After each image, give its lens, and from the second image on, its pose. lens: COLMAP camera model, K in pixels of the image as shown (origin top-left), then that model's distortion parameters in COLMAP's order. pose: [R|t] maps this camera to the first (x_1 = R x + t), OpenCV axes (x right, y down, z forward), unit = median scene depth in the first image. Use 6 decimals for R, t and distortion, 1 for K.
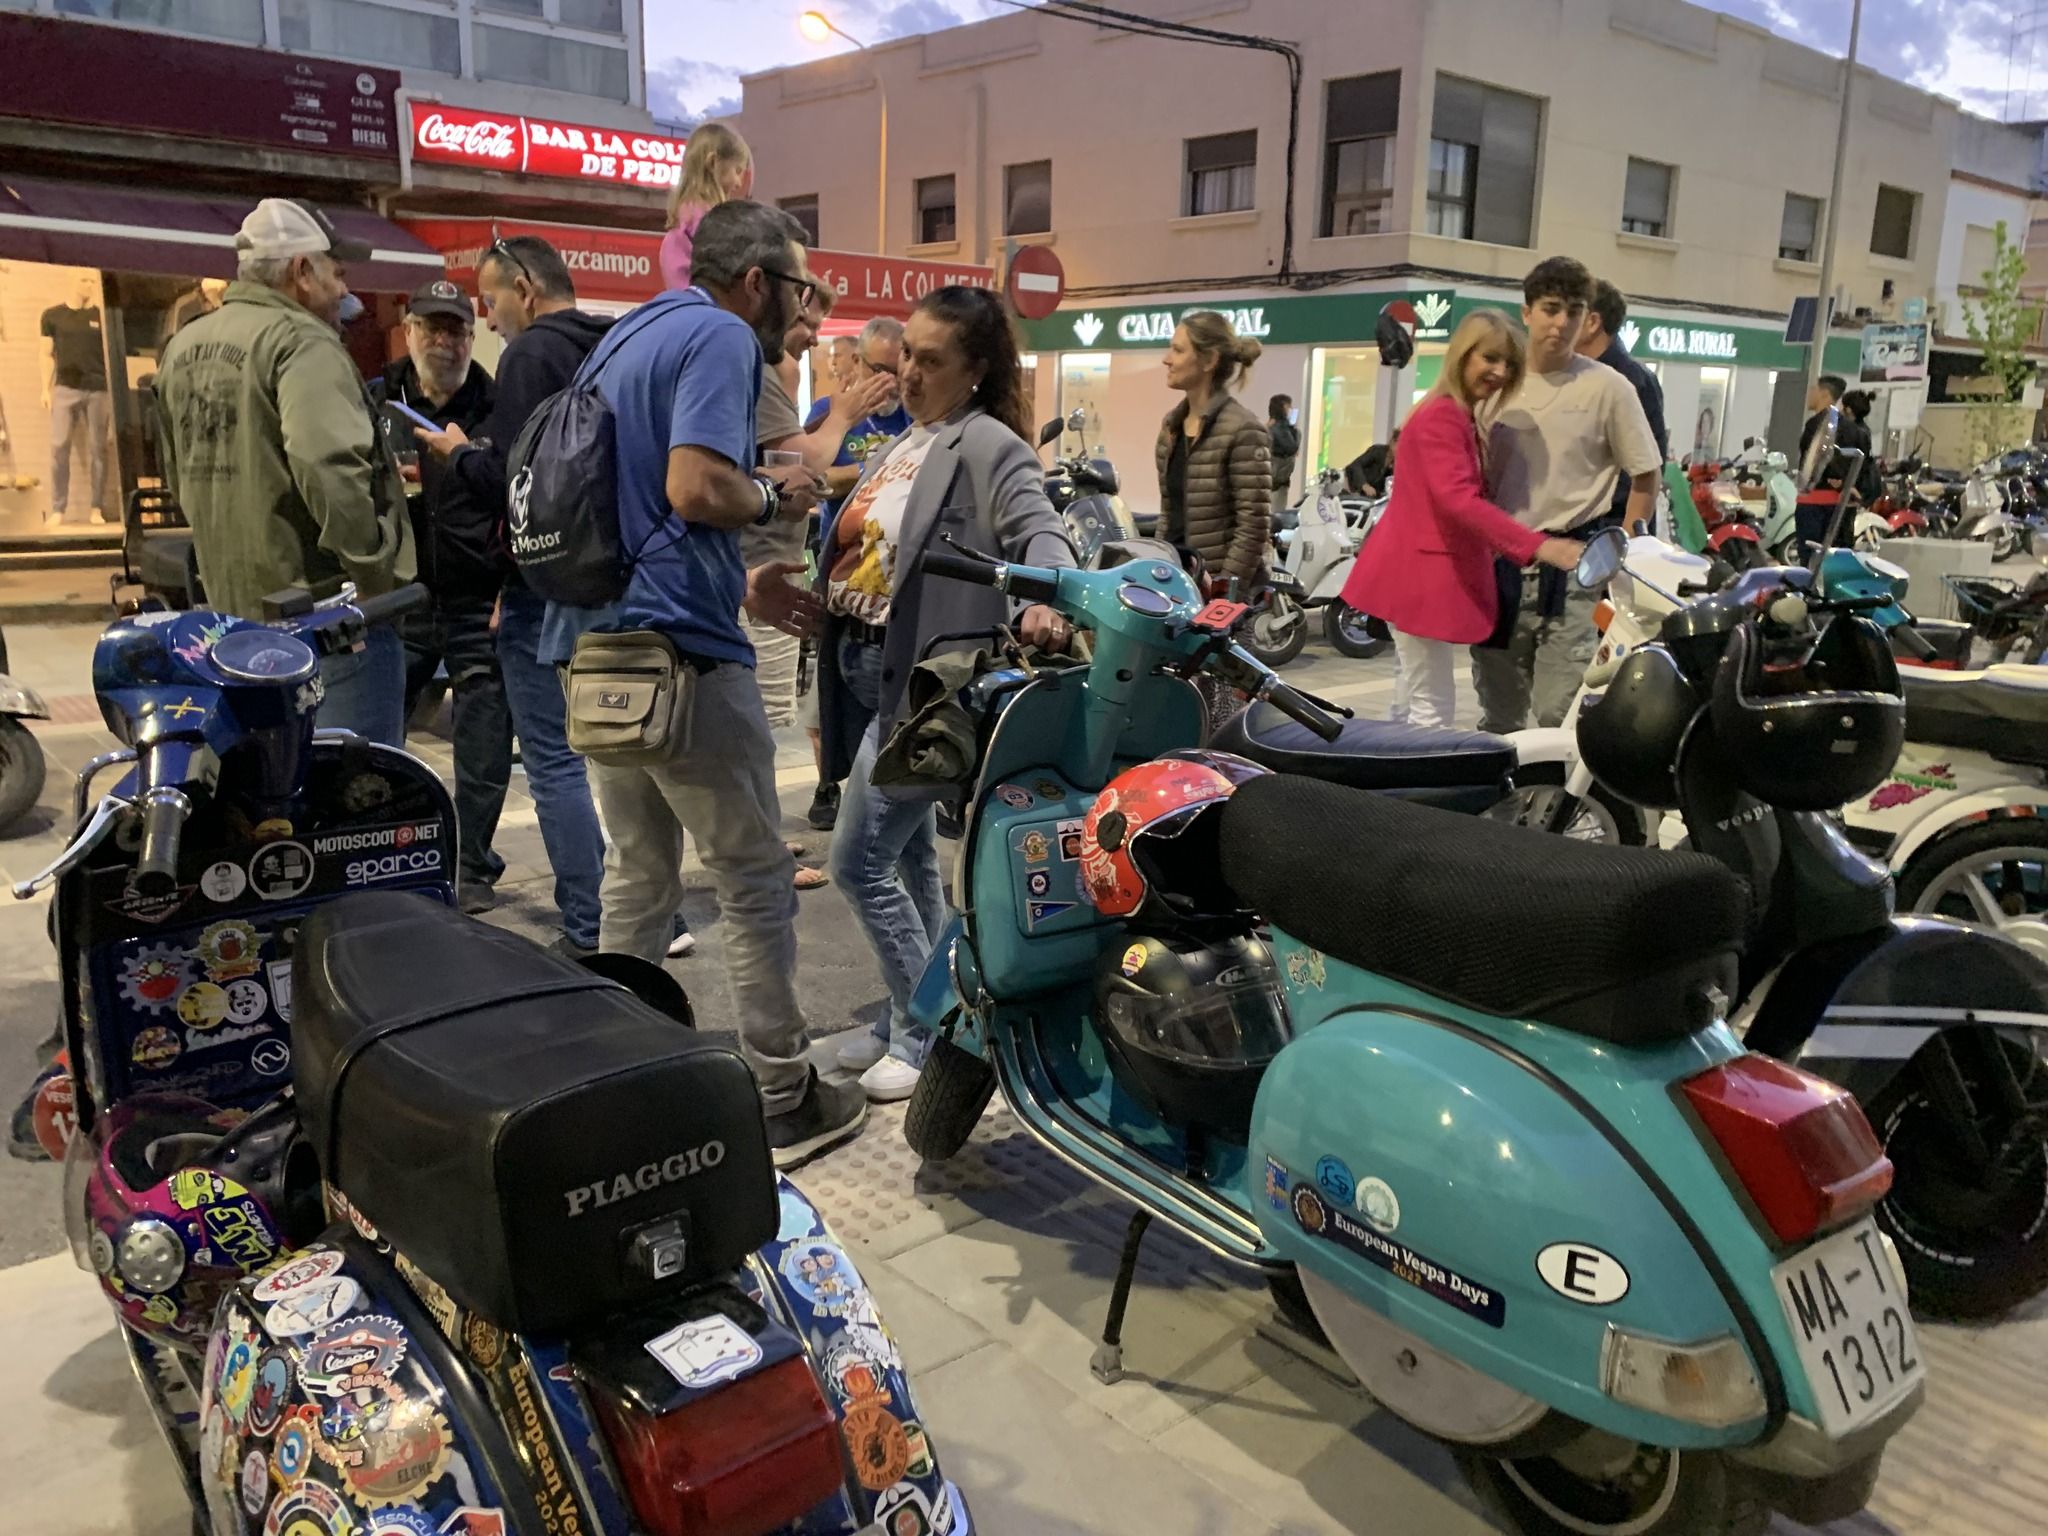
lens RADIAL K [[1567.5, 0, 1024.0], [0, 1567.5, 768.0], [0, 0, 1]] dist [0.008319, 0.002981]
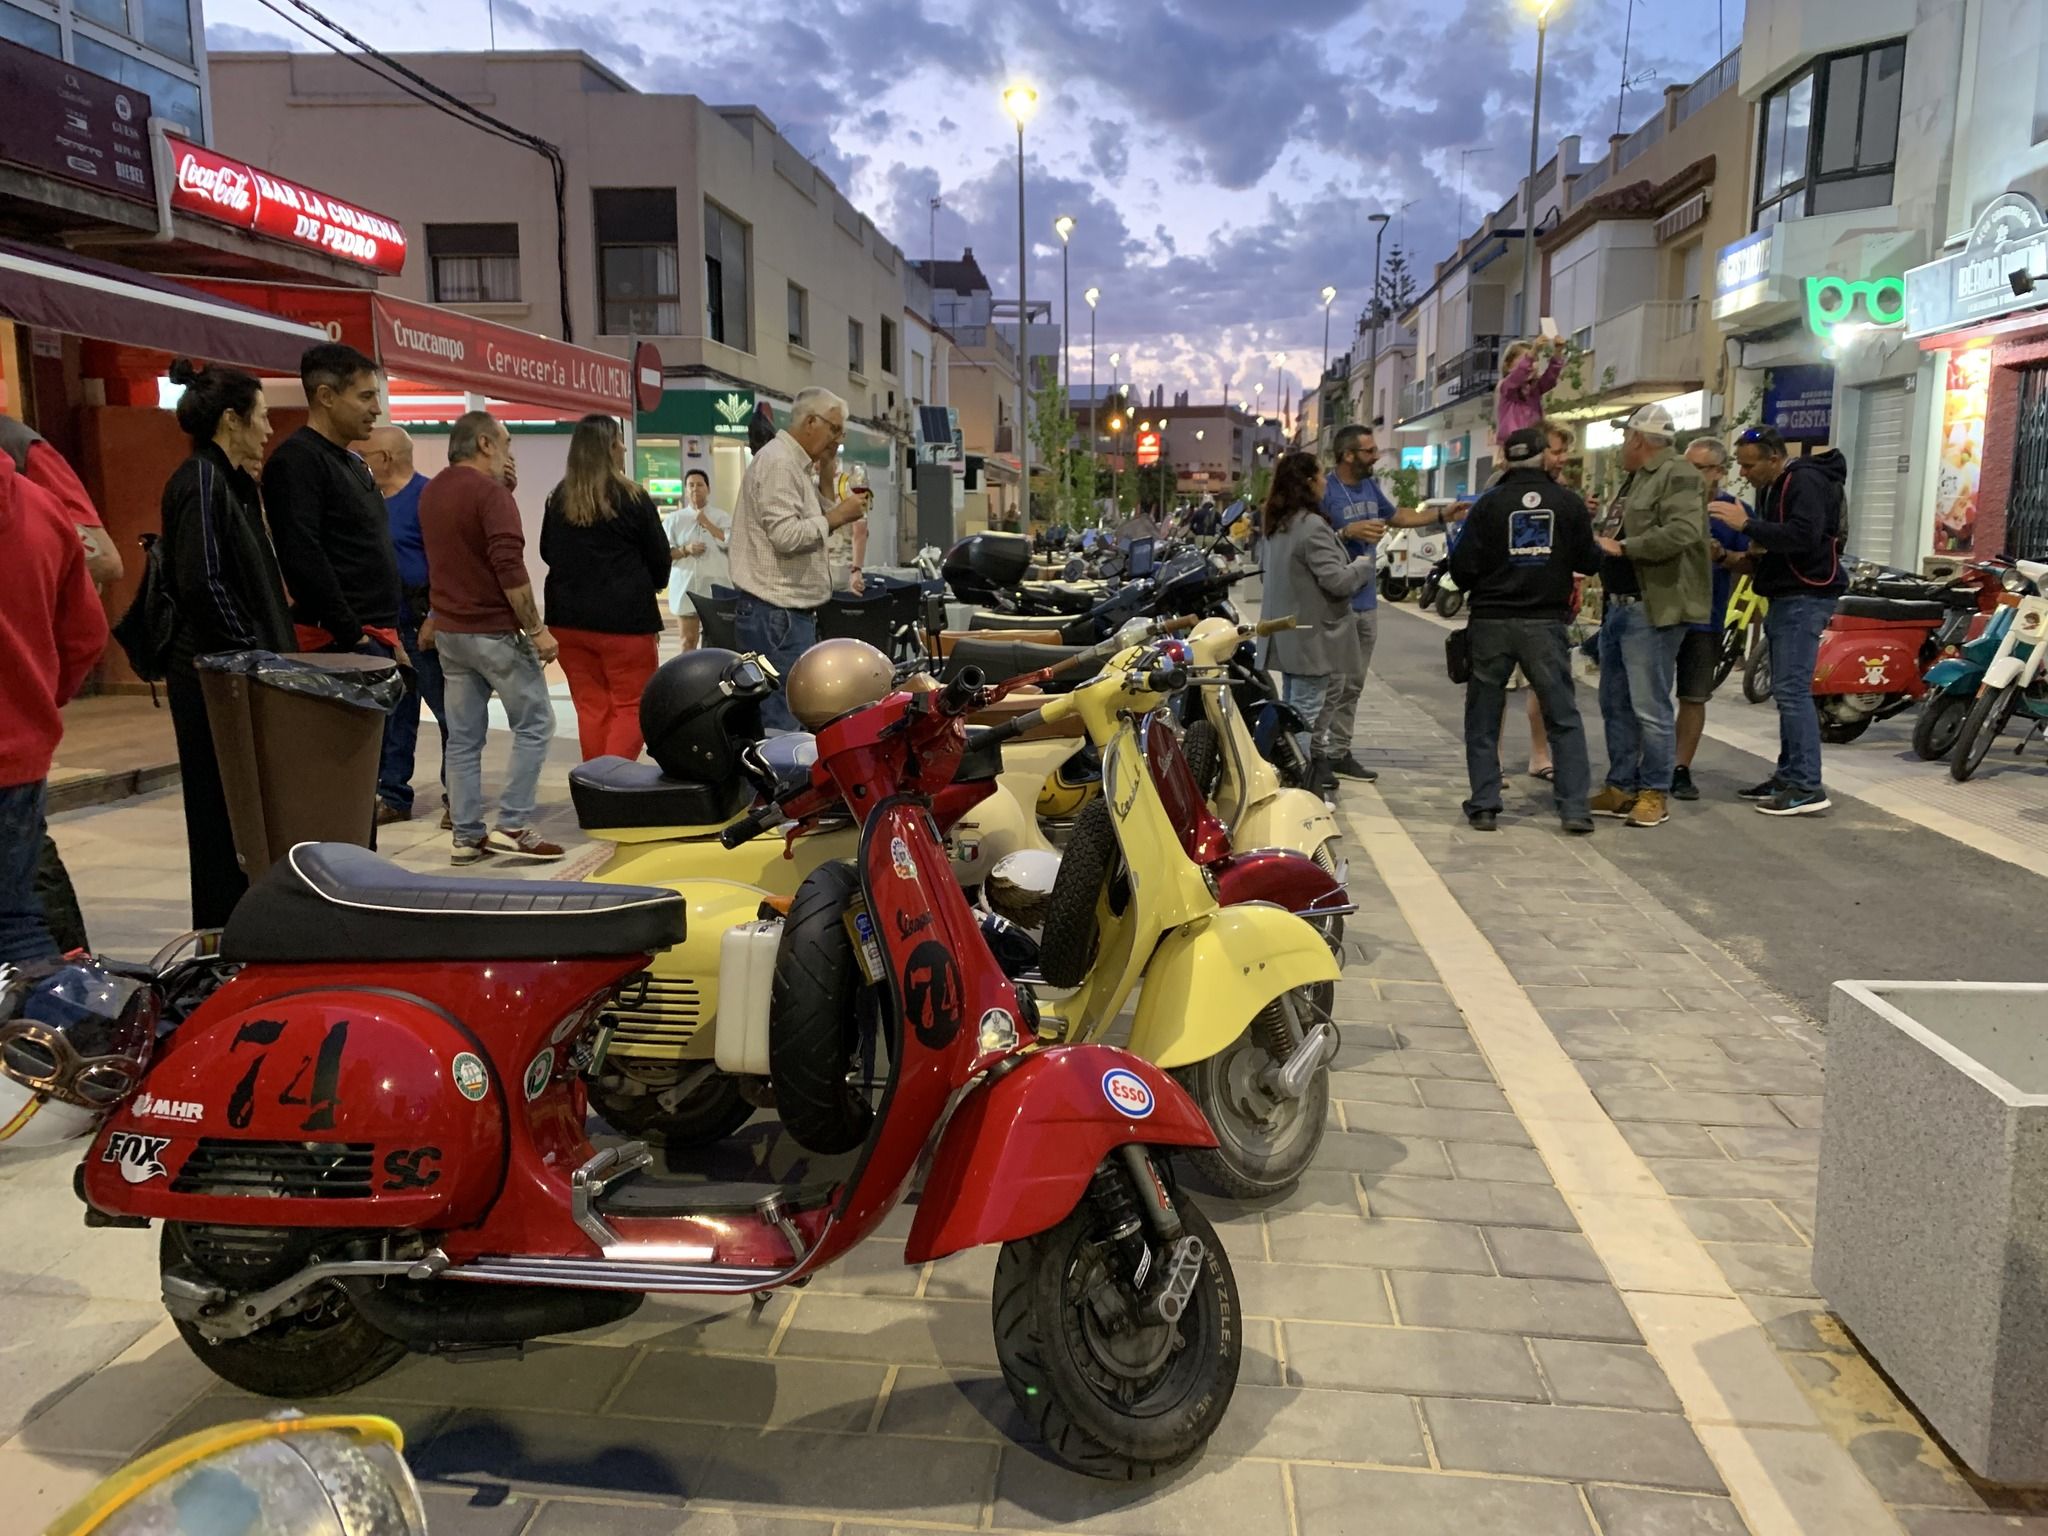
lens RADIAL K [[1567.5, 0, 1024.0], [0, 1567.5, 768.0], [0, 0, 1]] dist [0.008319, 0.002981]
pose [[0.738456, -0.120937, 0.663368, -0.604778], [0.154925, 0.987897, 0.007639, -0.036515], [-0.656263, 0.097131, 0.748255, 0.125653]]
